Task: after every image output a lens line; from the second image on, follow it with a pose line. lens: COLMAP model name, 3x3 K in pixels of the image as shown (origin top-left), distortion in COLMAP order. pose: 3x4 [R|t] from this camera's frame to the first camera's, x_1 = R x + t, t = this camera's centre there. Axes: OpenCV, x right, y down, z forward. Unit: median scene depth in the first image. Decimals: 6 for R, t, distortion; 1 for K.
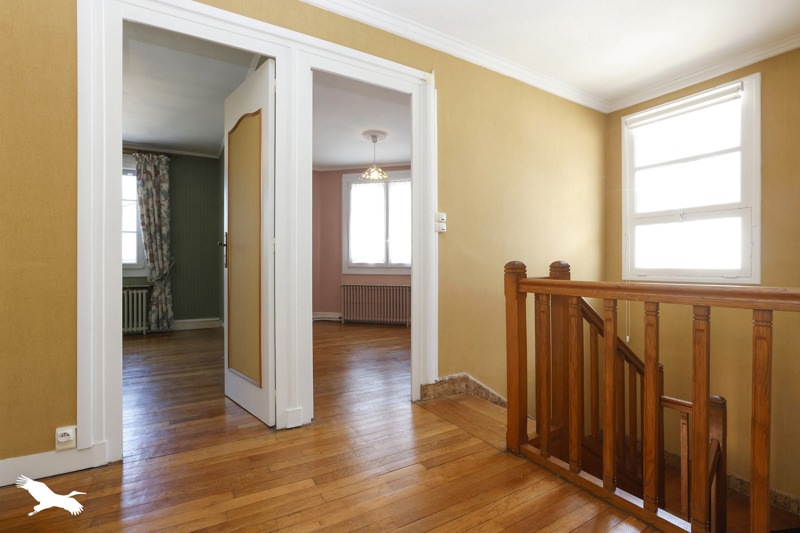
lens RADIAL K [[358.4, 0, 397.6], [0, 358.4, 262.9], [0, 0, 1]] dist [-0.023952, -0.000244]
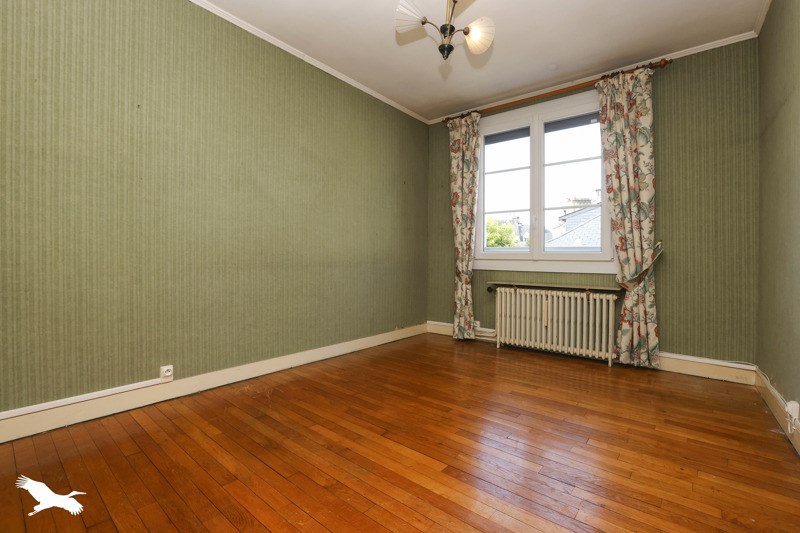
lens RADIAL K [[358.4, 0, 400.3], [0, 358.4, 264.7], [0, 0, 1]] dist [-0.023952, -0.000244]
pose [[0.372169, 0.020569, -0.927937, -0.266123], [0.004260, 0.999706, 0.023869, 0.006079], [0.928155, -0.012836, 0.371972, 0.411164]]
